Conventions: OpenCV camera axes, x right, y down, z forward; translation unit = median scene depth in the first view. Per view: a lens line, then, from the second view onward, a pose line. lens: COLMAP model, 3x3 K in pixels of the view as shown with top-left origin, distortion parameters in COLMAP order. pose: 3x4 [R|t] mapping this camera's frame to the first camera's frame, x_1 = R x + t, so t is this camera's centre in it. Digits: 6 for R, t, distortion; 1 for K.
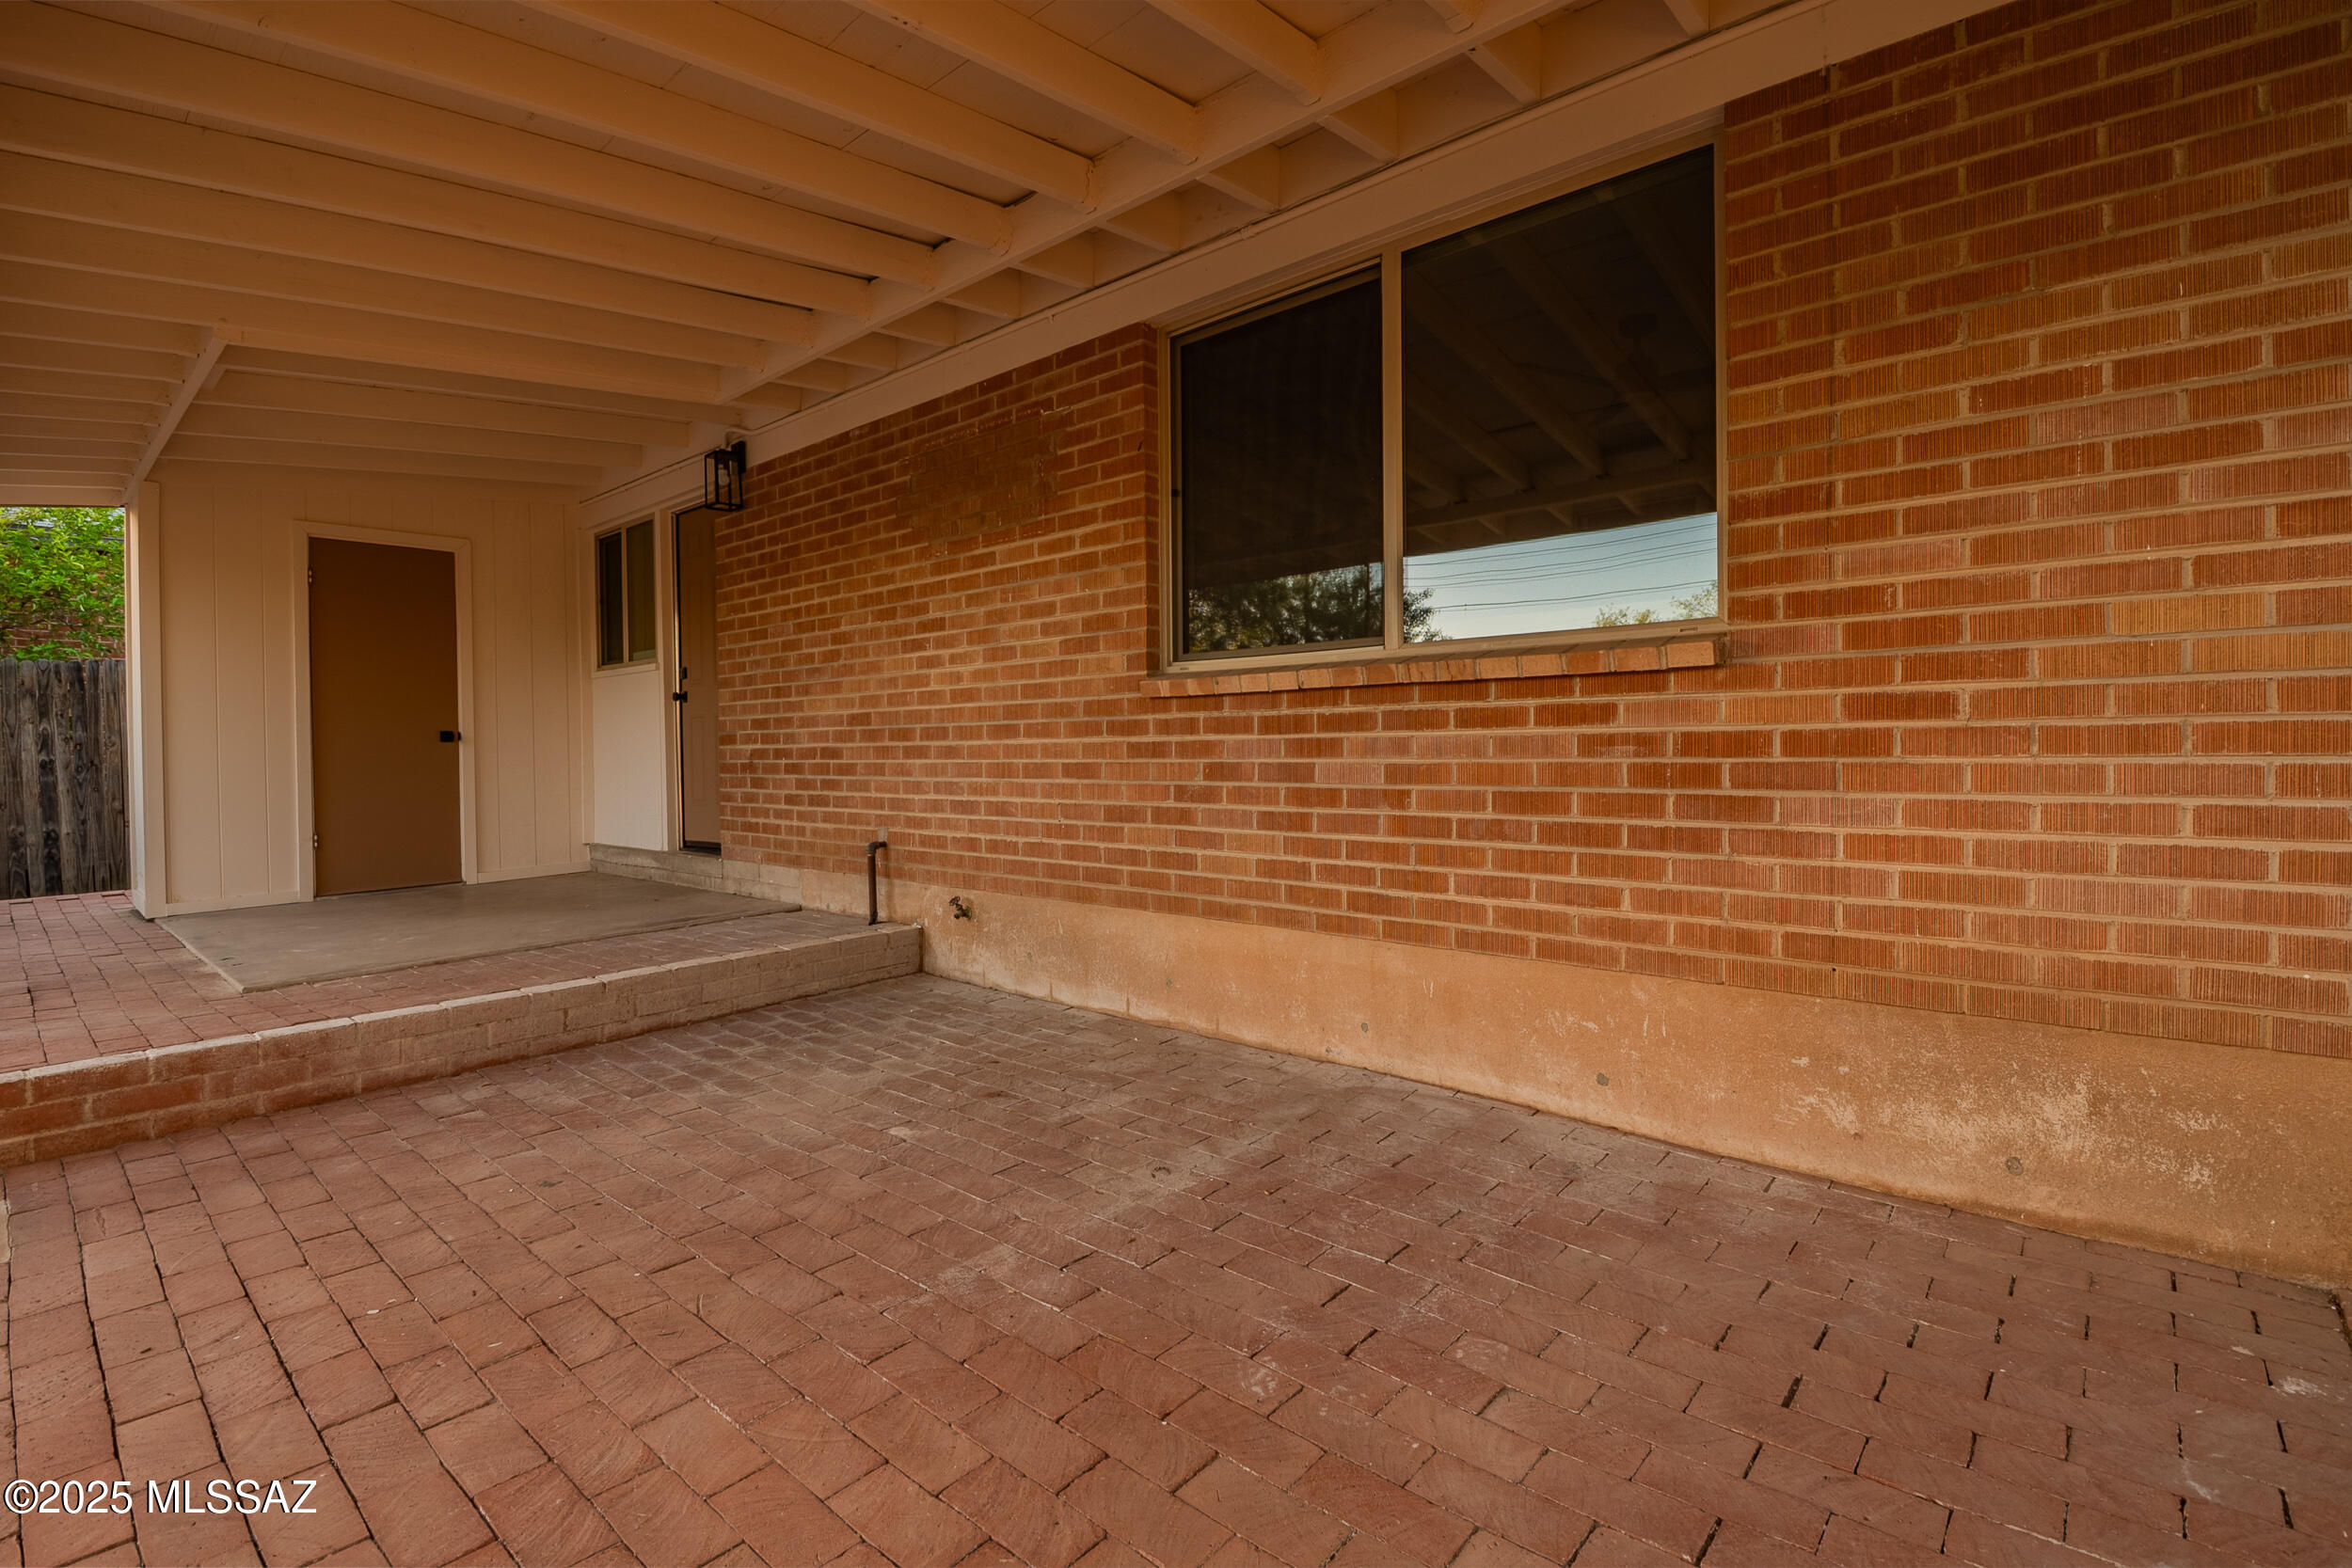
lens RADIAL K [[1049.0, 0, 1176.5], [0, 1049.0, 771.1], [0, 0, 1]] dist [0.009429, -0.004699]
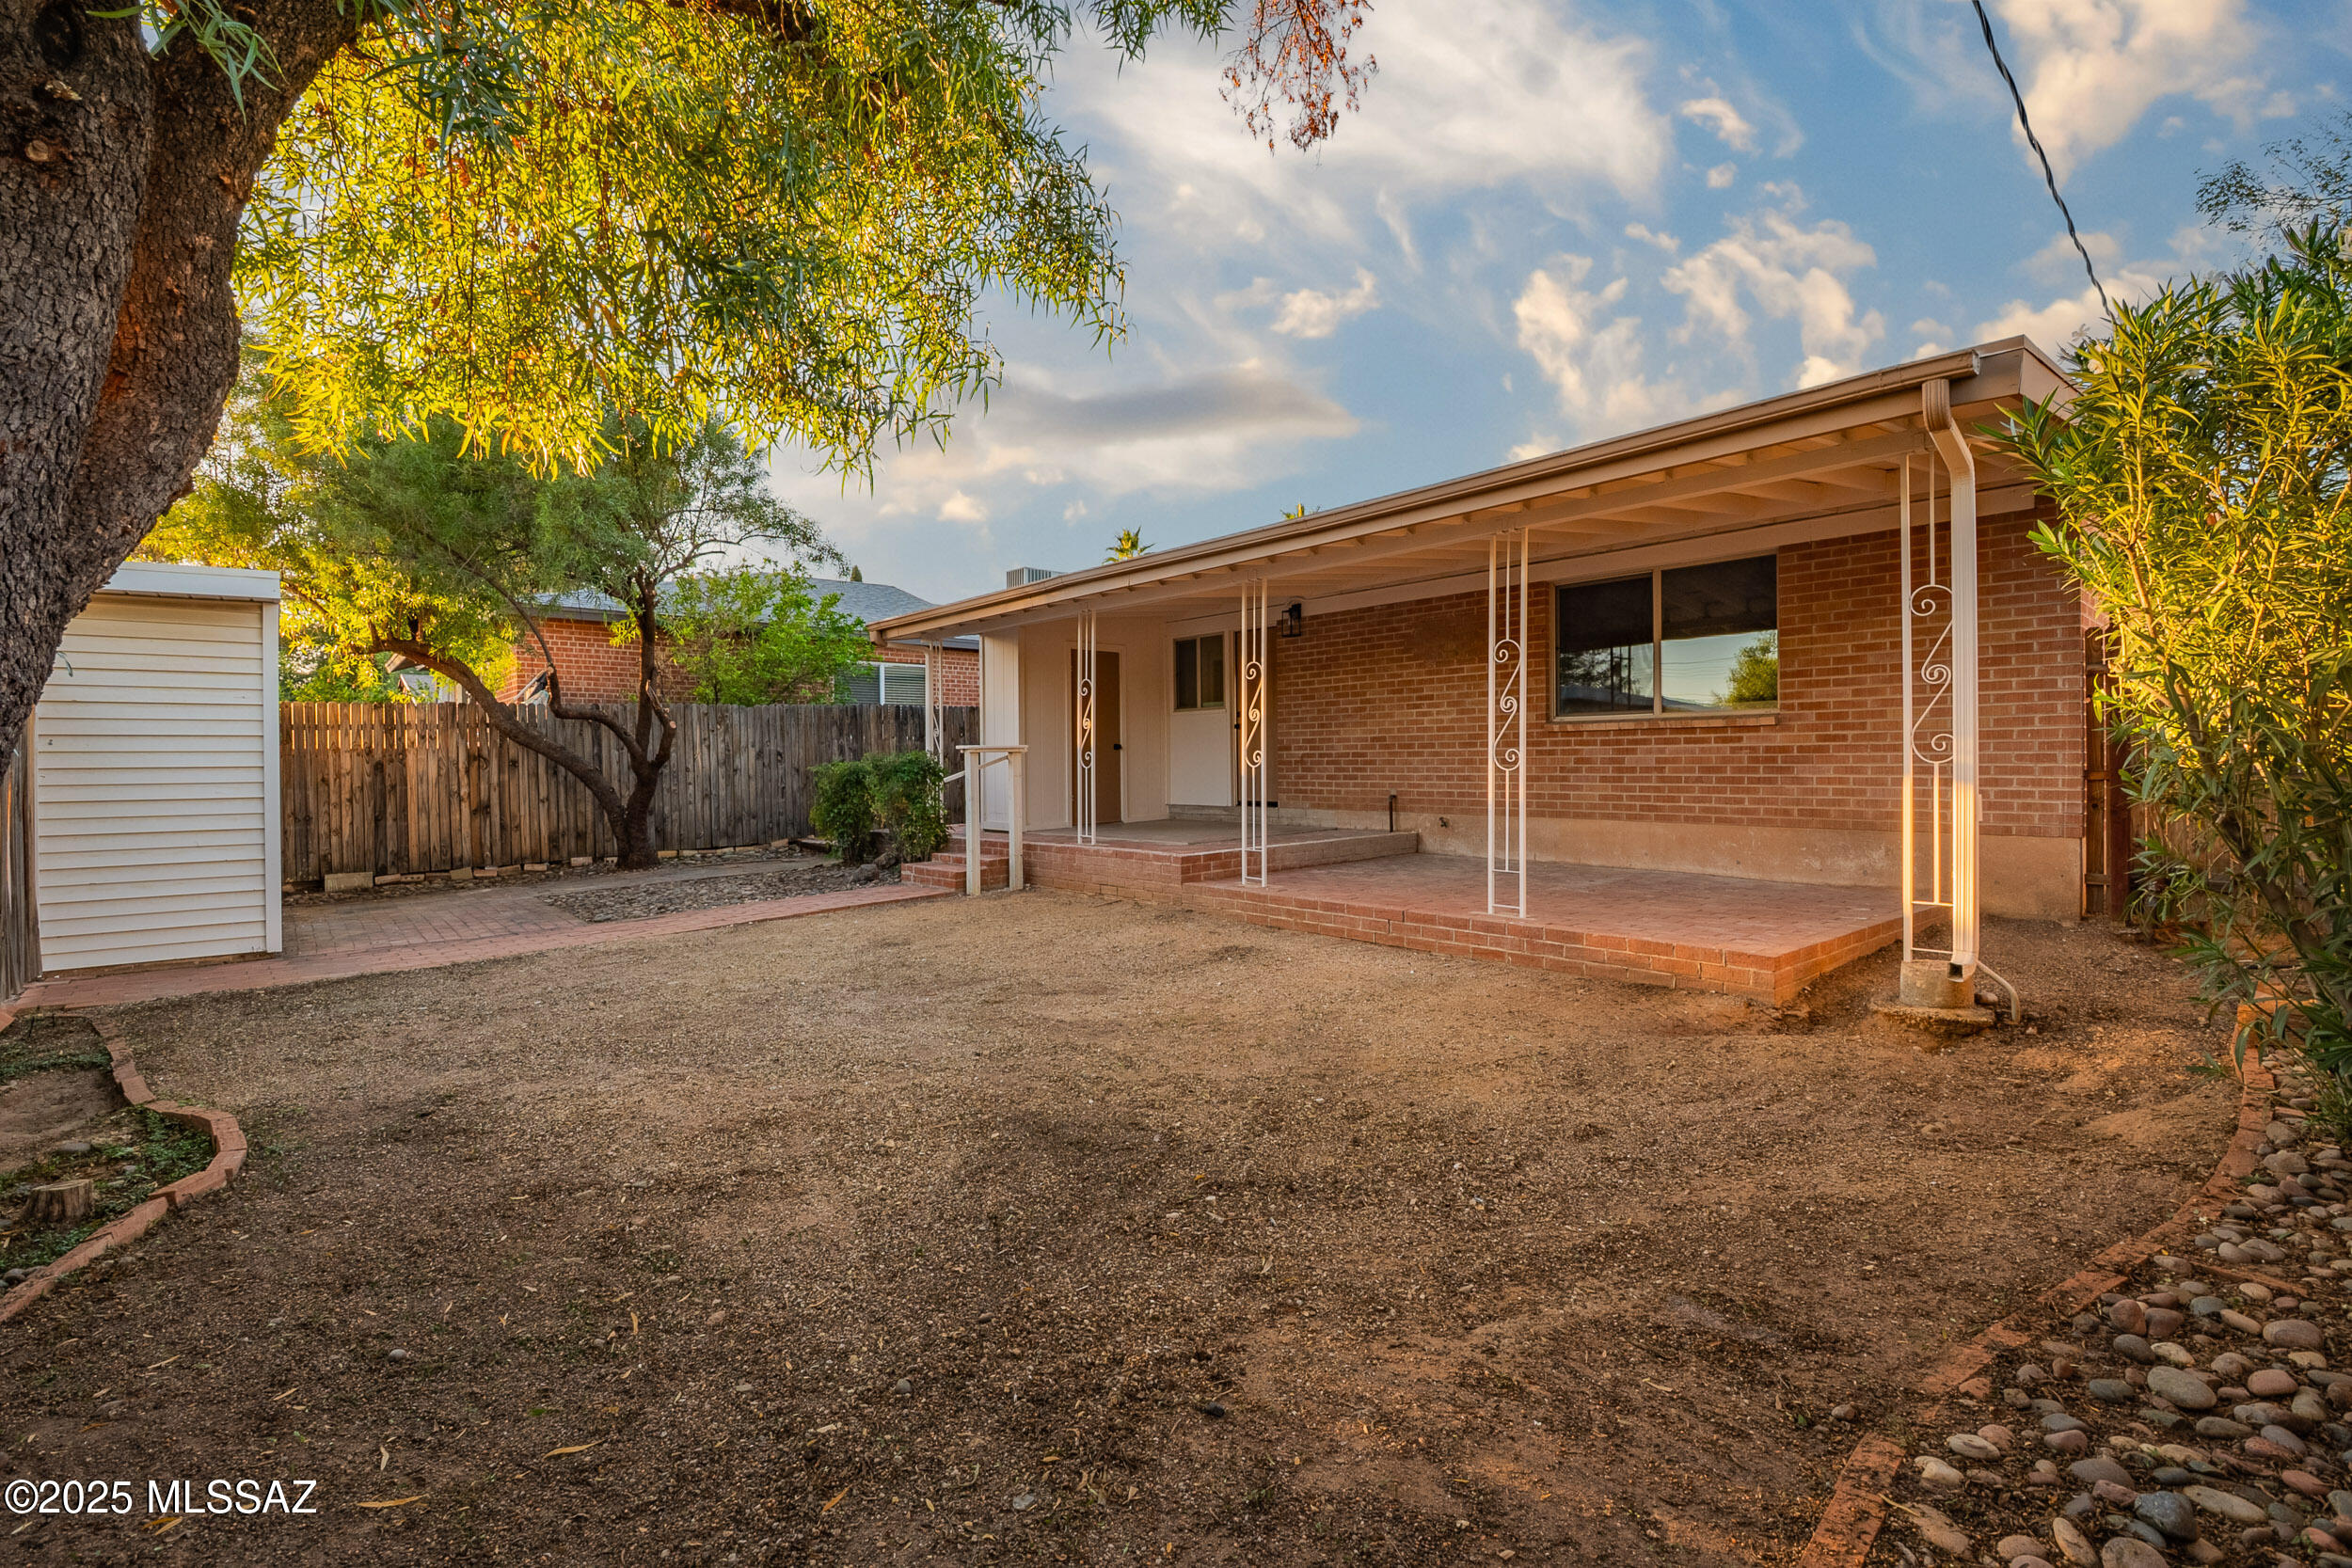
lens RADIAL K [[1049.0, 0, 1175.6], [0, 1049.0, 772.8], [0, 0, 1]] dist [0.009429, -0.004699]
pose [[0.992401, 0.001222, -0.123039, -0.656965], [-0.001941, 0.999982, -0.005724, 0.048499], [0.123030, 0.005919, 0.992385, -1.746107]]
